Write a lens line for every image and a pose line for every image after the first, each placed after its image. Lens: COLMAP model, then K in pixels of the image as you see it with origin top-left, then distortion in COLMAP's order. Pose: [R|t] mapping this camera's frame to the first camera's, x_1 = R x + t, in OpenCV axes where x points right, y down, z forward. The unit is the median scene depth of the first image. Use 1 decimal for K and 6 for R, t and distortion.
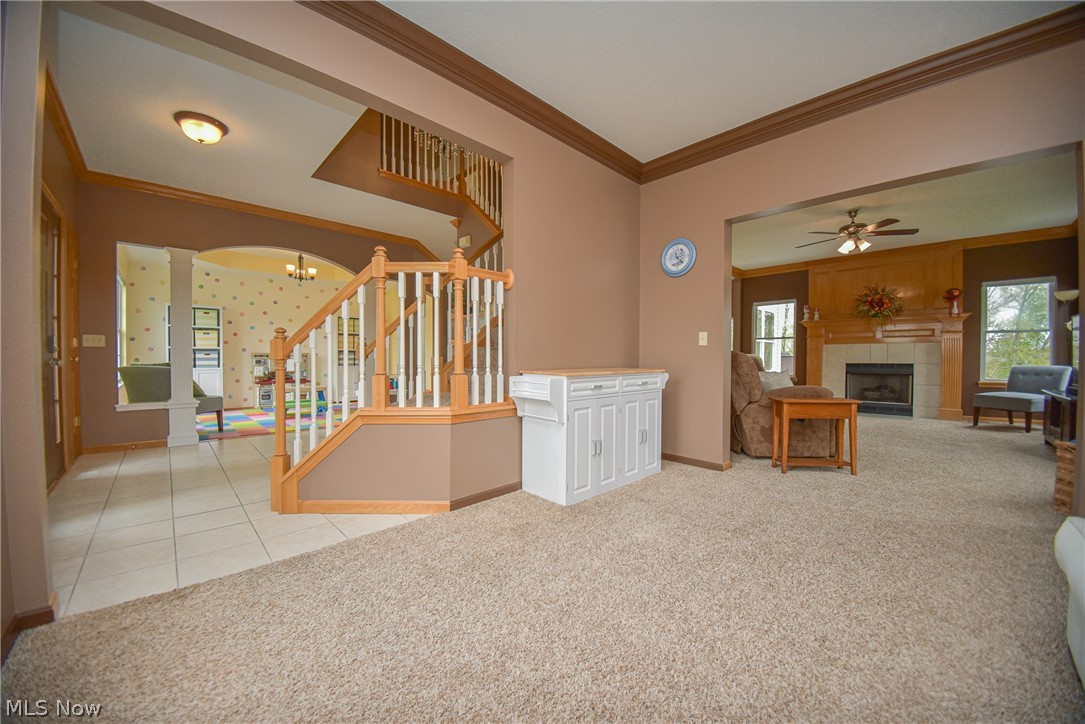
lens RADIAL K [[432.3, 0, 548.2], [0, 432.3, 365.4], [0, 0, 1]] dist [0.032101, -0.030287]
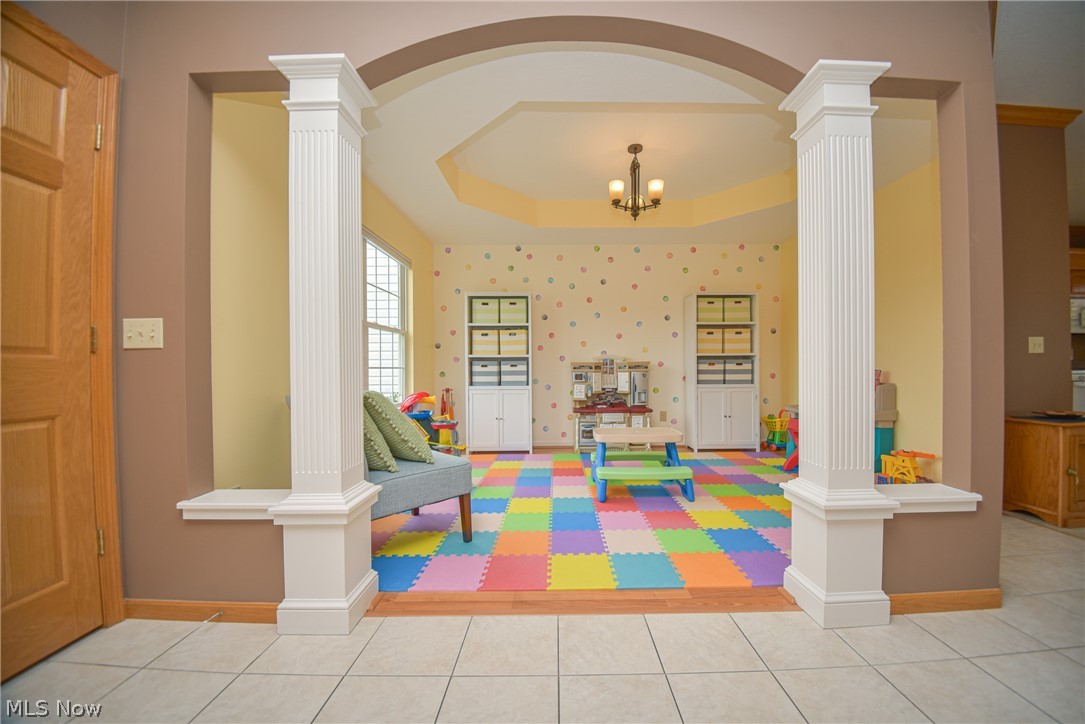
lens RADIAL K [[432.3, 0, 548.2], [0, 432.3, 365.4], [0, 0, 1]] dist [0.032101, -0.030287]
pose [[0.736946, -0.011691, -0.675851, -0.291731], [-0.004452, 0.999745, -0.022149, -0.011077], [0.675937, 0.019332, 0.736705, 0.540209]]
